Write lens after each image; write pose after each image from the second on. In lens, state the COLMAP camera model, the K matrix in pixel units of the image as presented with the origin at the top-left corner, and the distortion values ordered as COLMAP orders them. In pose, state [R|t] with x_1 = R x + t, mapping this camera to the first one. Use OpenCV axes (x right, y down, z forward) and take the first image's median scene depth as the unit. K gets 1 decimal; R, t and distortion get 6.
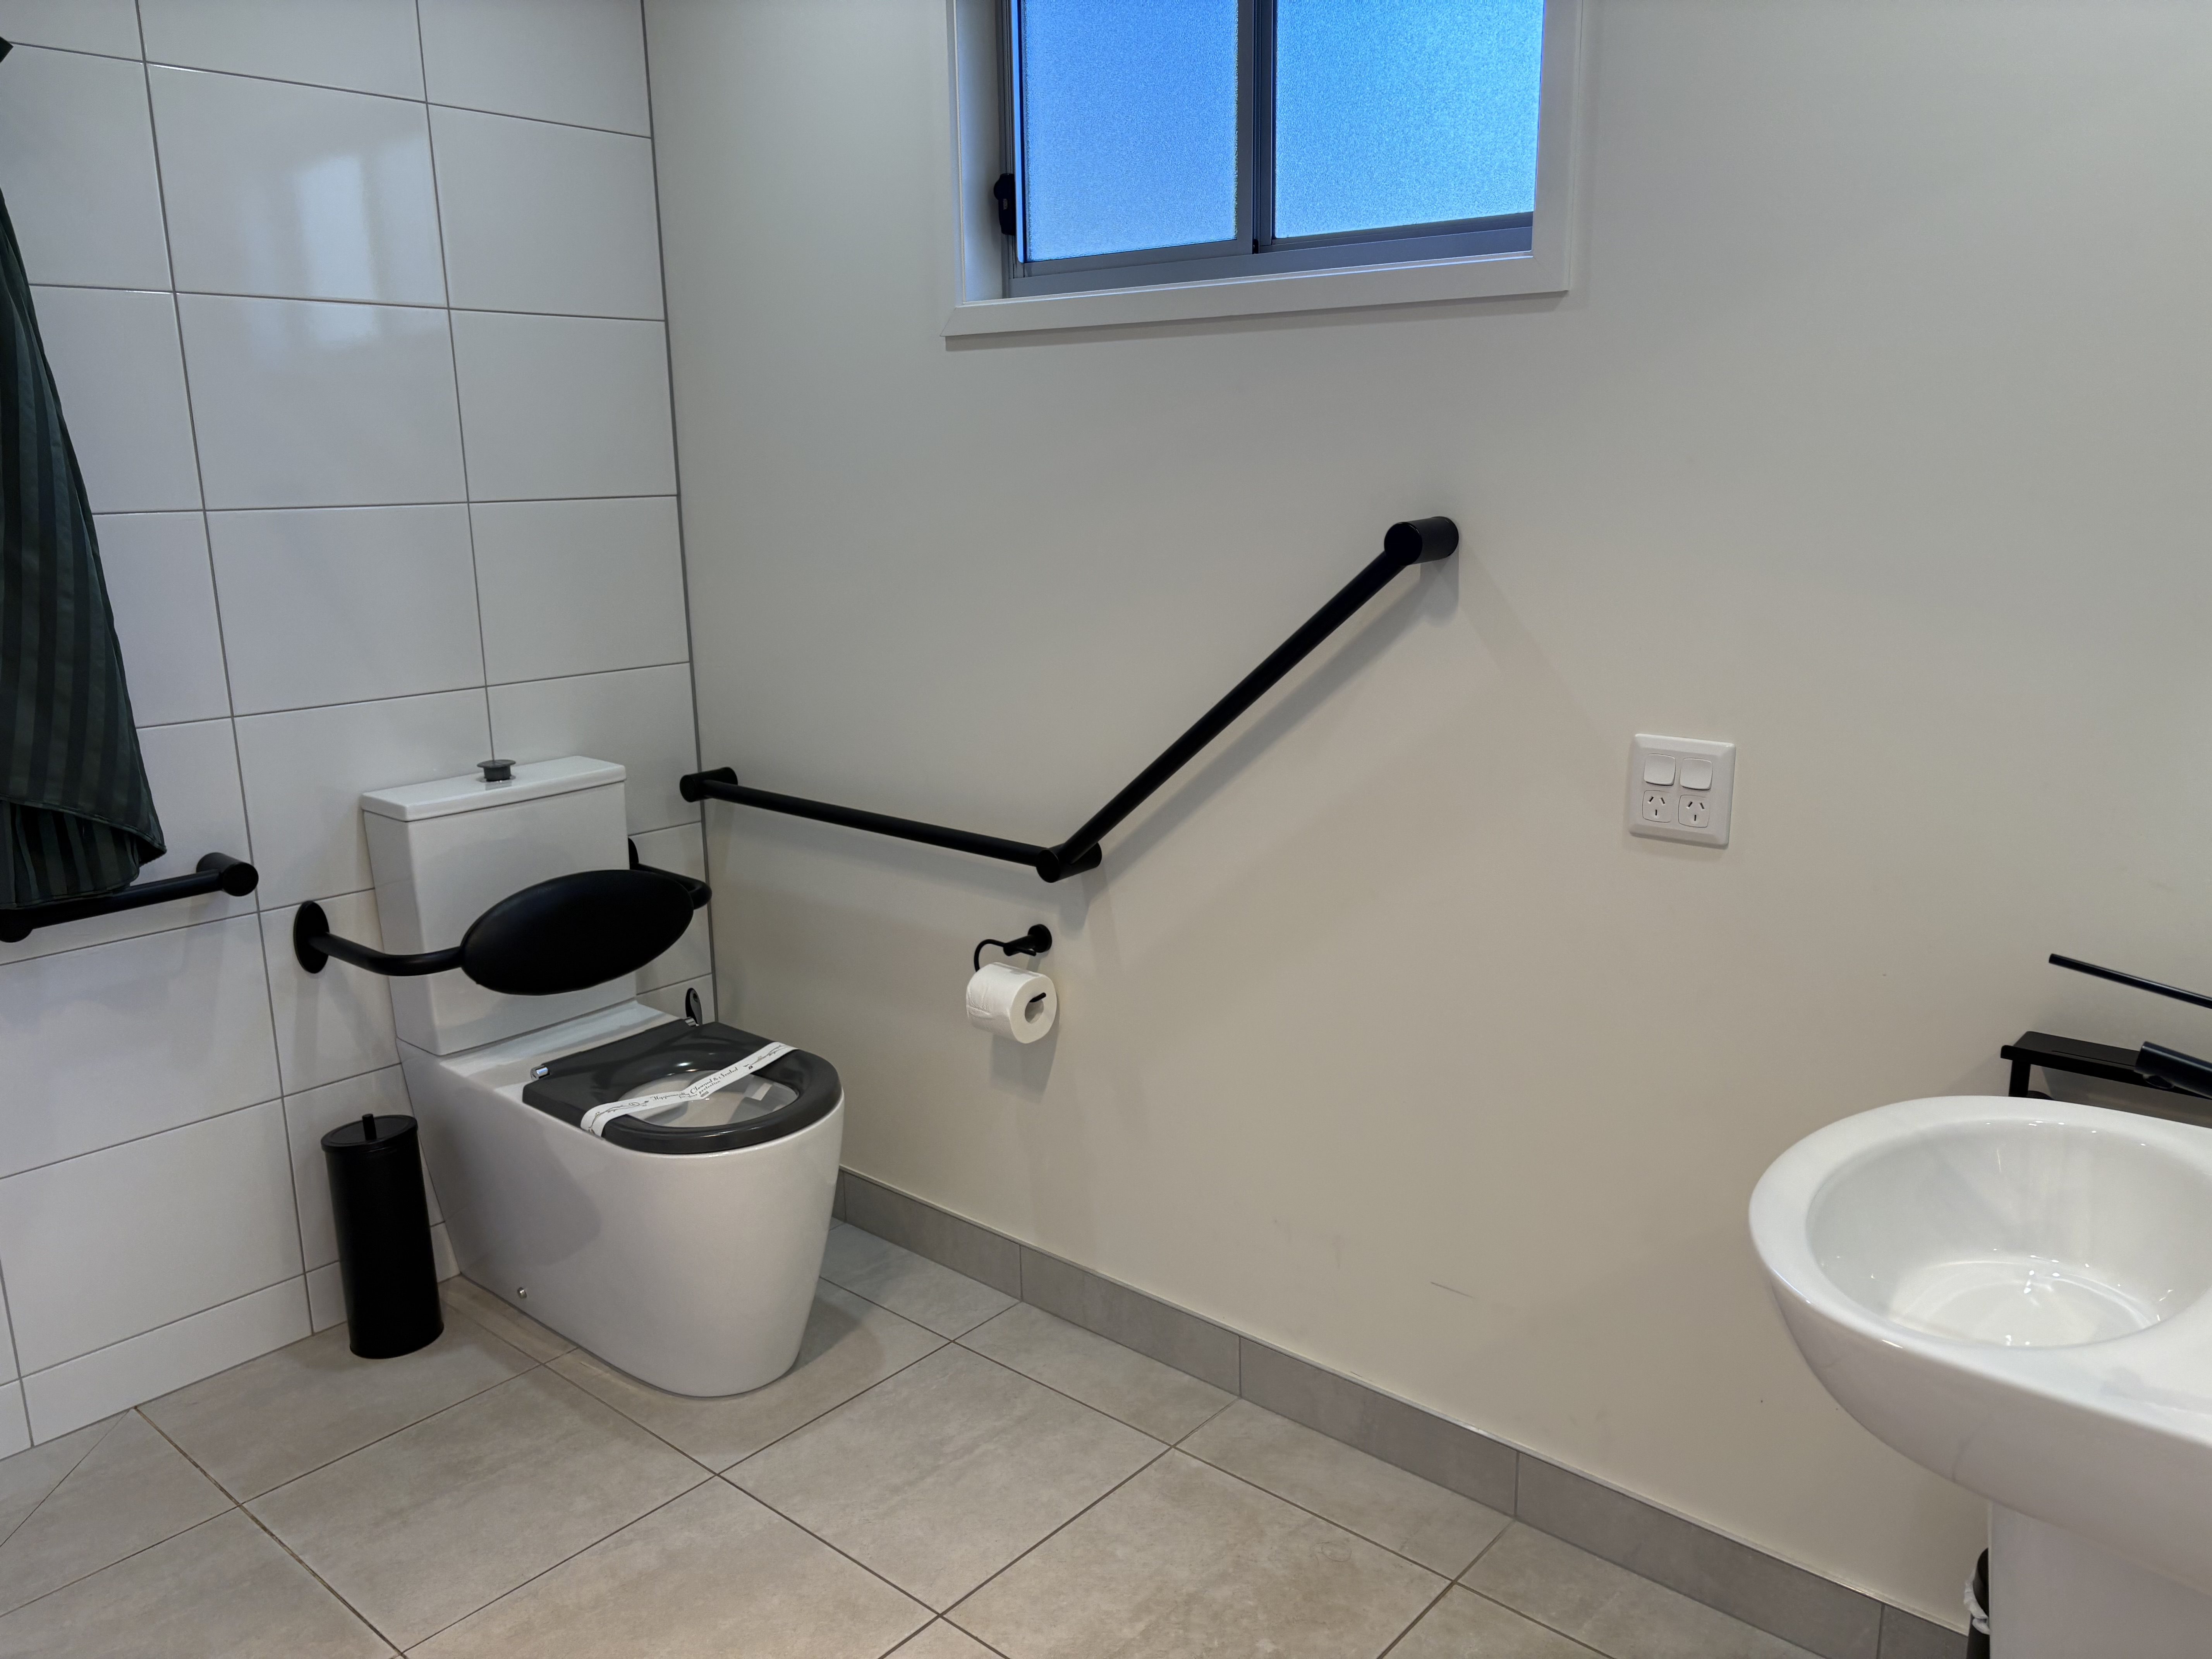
lens RADIAL K [[1657.7, 0, 1106.0], [0, 1657.7, 829.5], [0, 0, 1]] dist [0.038238, -0.042847]
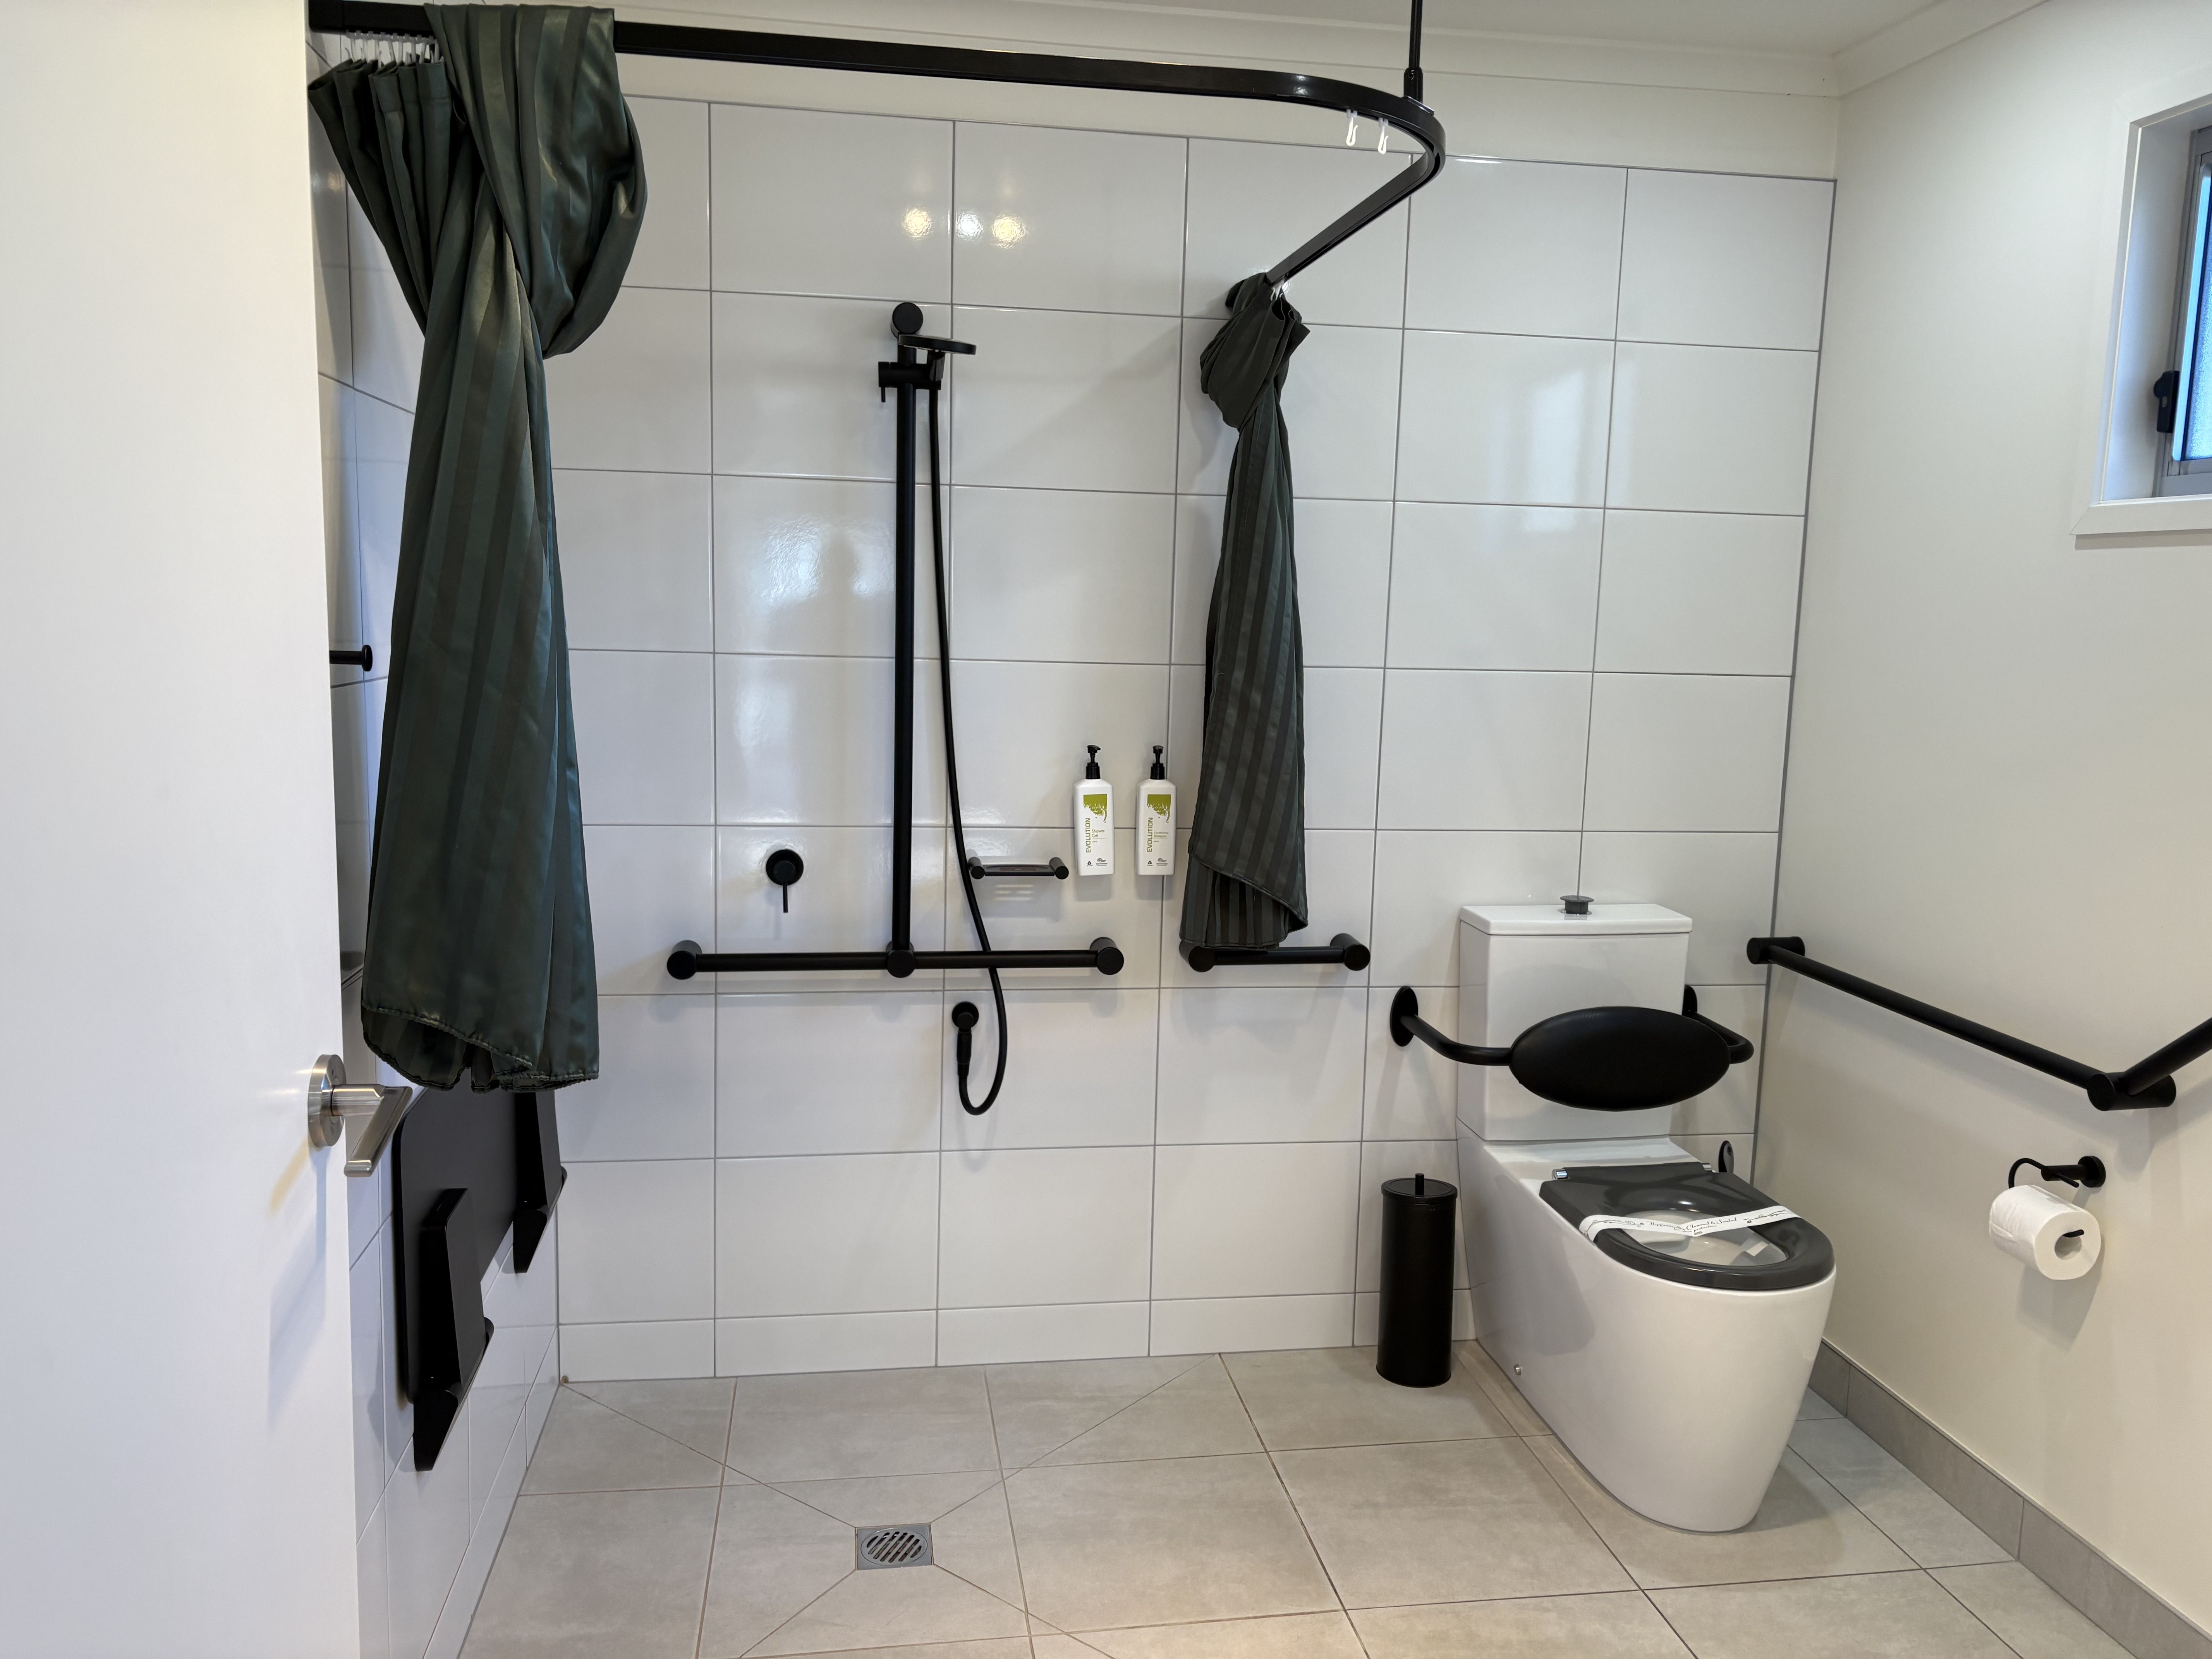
lens RADIAL K [[1692.9, 0, 1106.0], [0, 1692.9, 829.5], [0, 0, 1]] dist [0.089564, -0.127731]
pose [[0.759917, 0.121491, -0.638566, 0.133433], [-0.181281, 0.983012, -0.028707, 0.005808], [0.624230, 0.137575, 0.769032, -0.106497]]
